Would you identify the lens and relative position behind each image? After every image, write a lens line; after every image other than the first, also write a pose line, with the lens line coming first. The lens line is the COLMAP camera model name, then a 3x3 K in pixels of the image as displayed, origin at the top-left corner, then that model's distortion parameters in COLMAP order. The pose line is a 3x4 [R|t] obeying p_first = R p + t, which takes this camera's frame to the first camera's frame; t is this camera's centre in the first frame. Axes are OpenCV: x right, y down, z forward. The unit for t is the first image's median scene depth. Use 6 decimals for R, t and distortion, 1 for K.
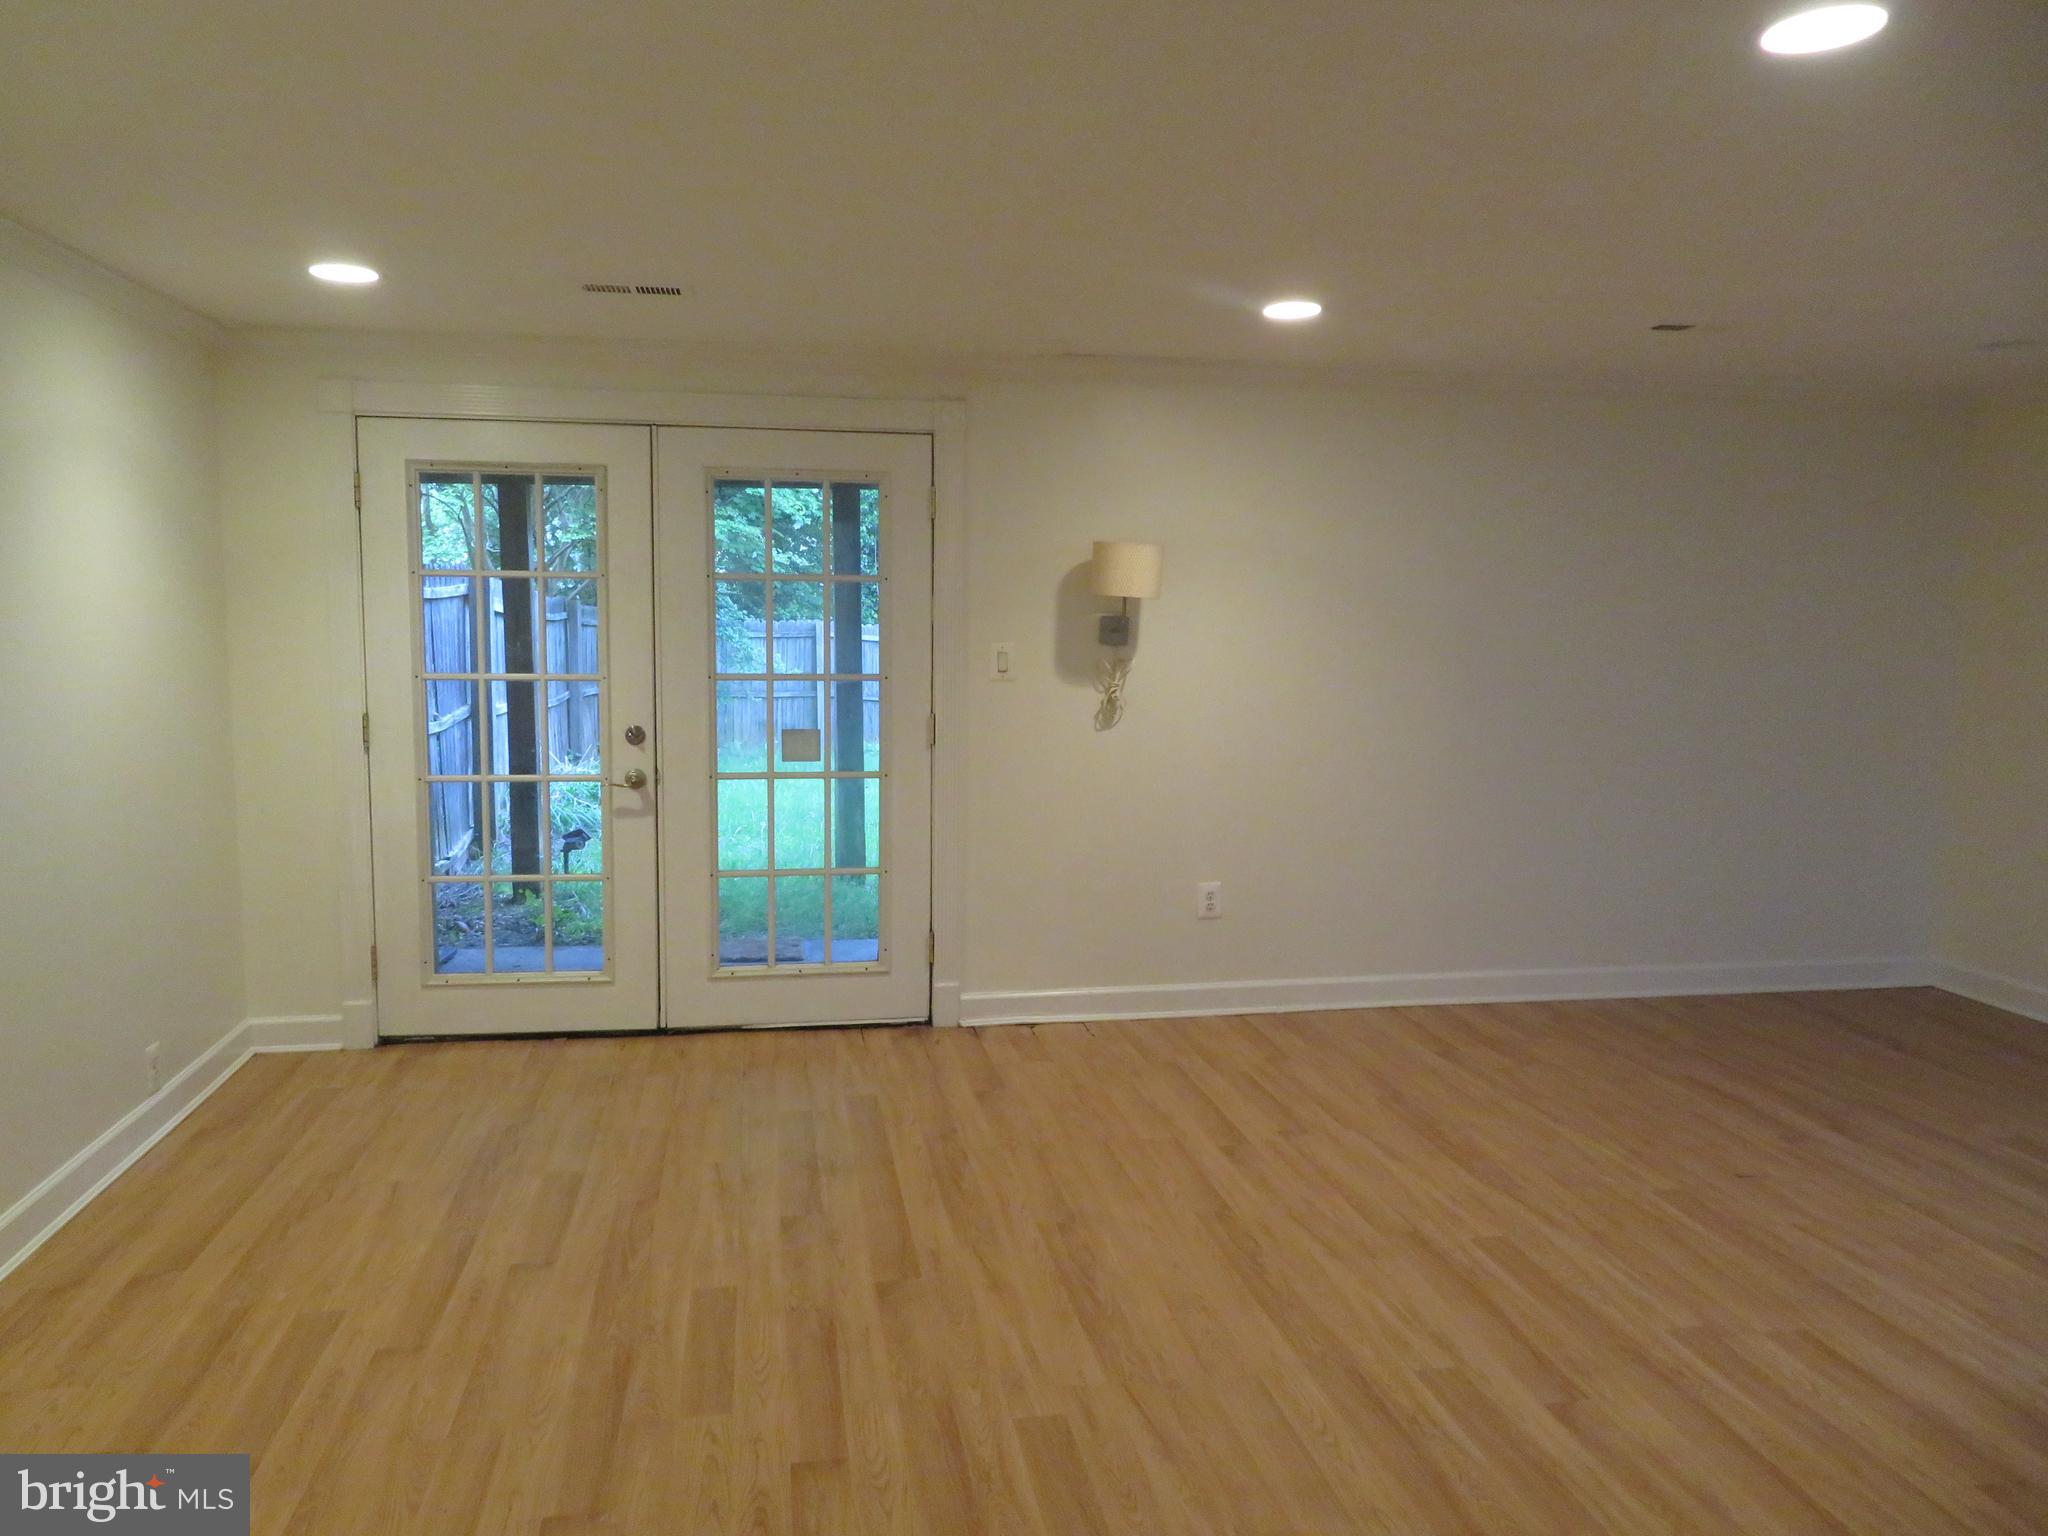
lens RADIAL K [[1455.3, 0, 1015.0], [0, 1455.3, 773.4], [0, 0, 1]] dist [-0.013272, 0.002185]
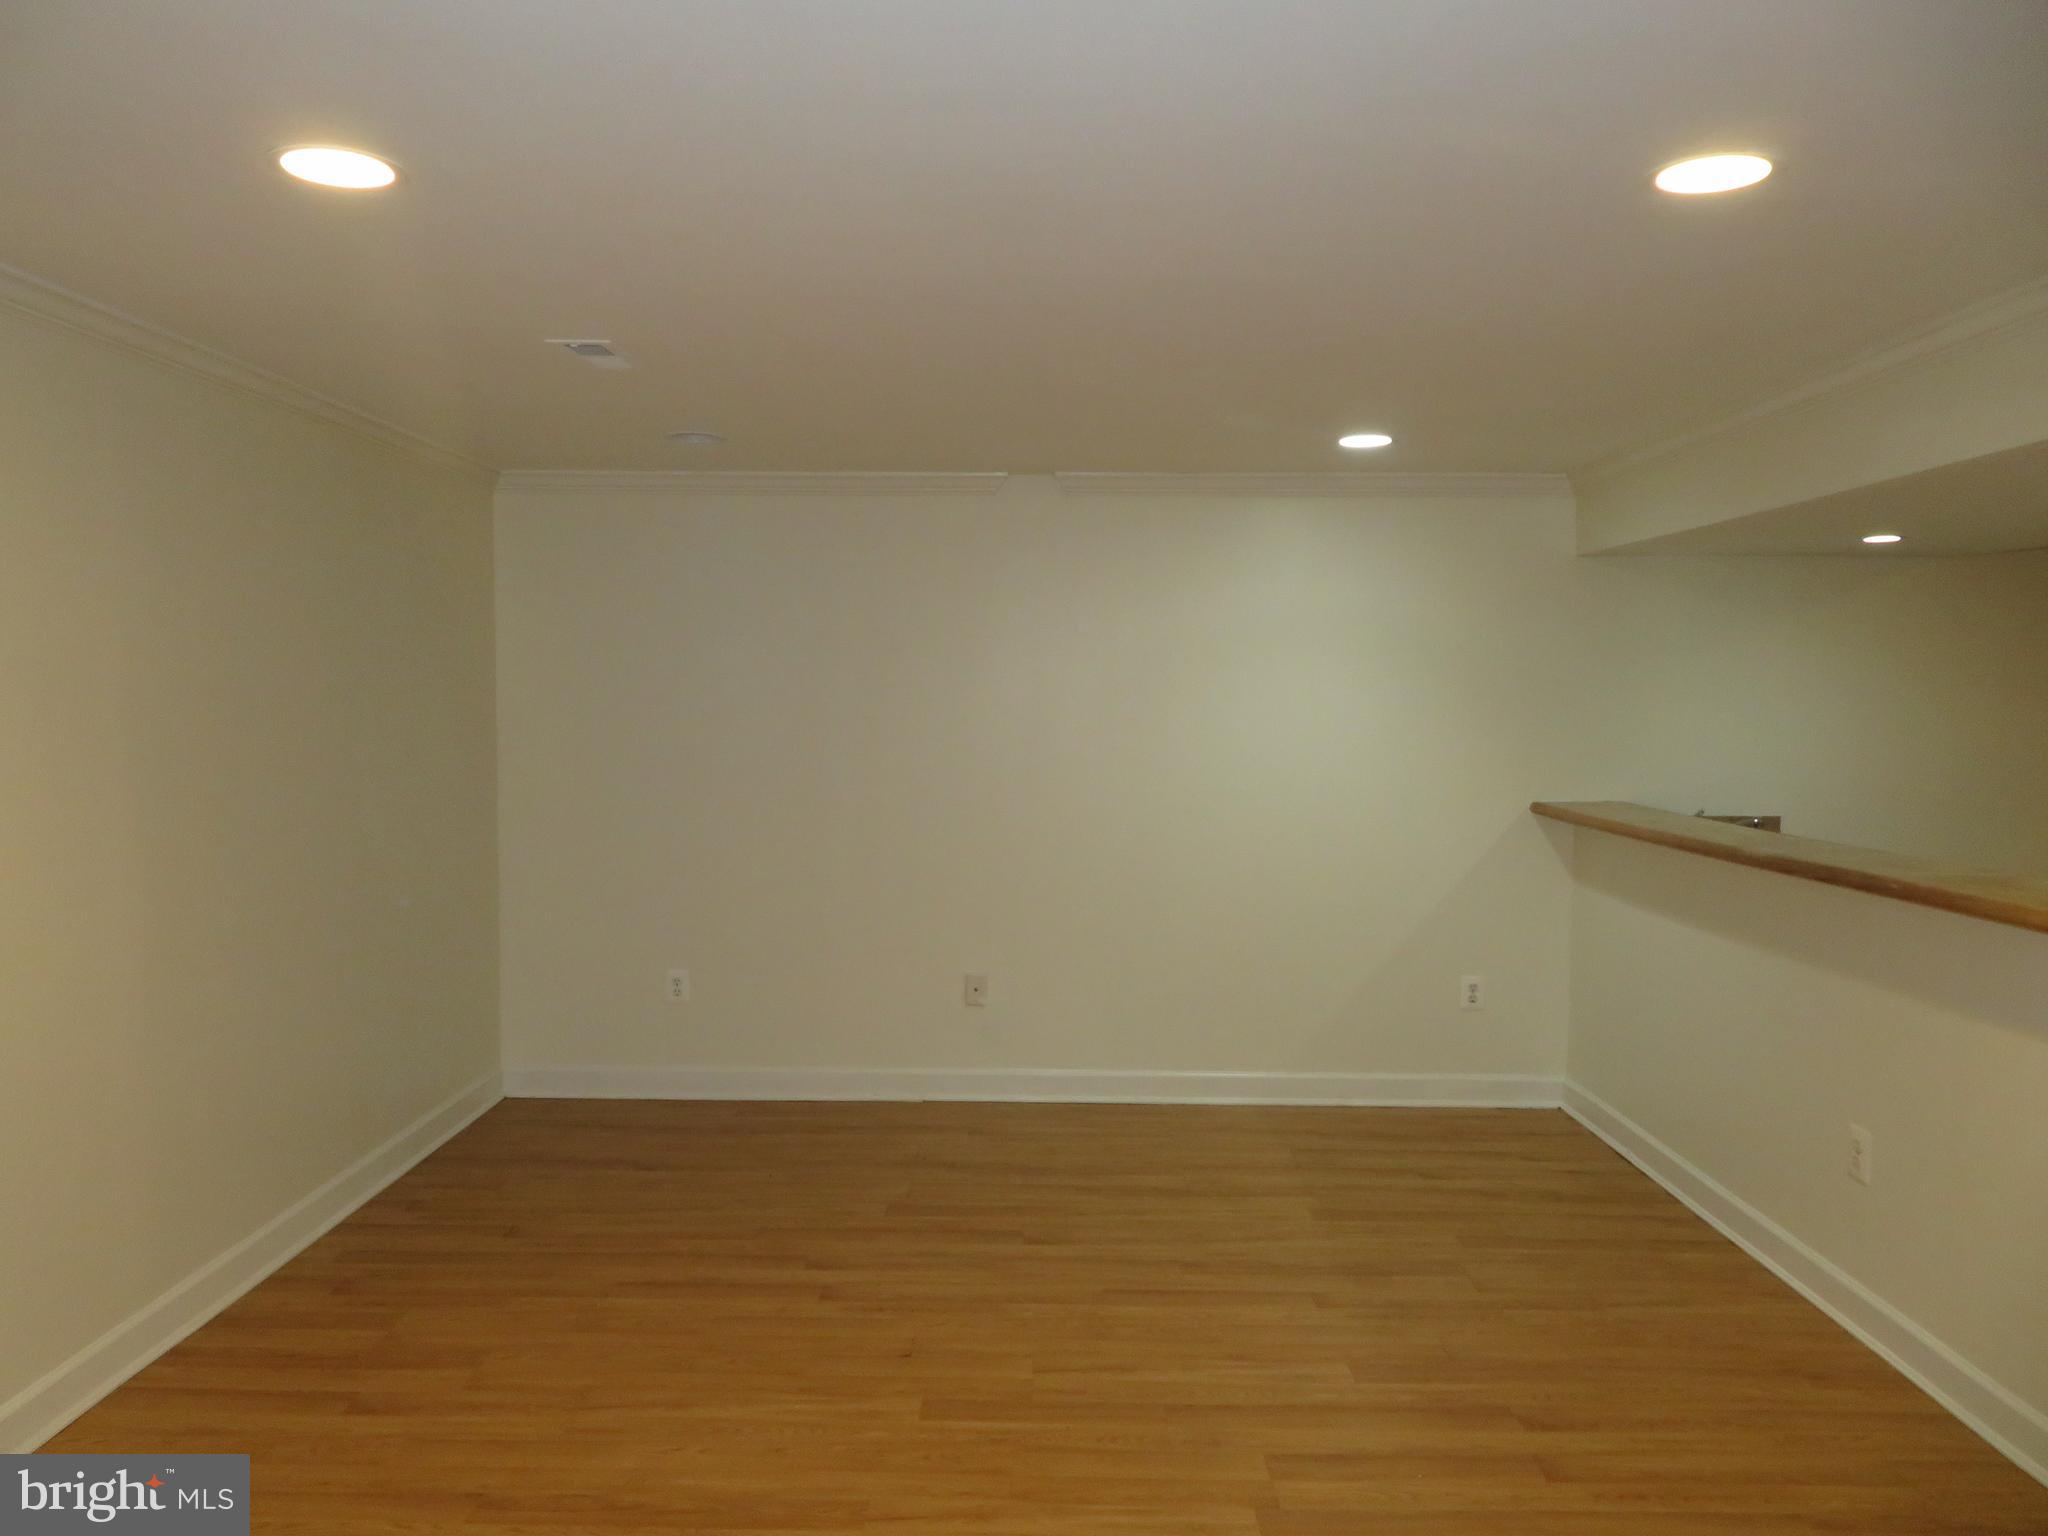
lens RADIAL K [[1455.3, 0, 1023.4], [0, 1455.3, 769.1], [0, 0, 1]] dist [-0.013272, 0.002185]
pose [[0.221496, -0.101970, 0.969815, -0.426945], [0.119069, 0.989904, 0.076888, -0.194768], [-0.967865, 0.098445, 0.231401, 0.770767]]
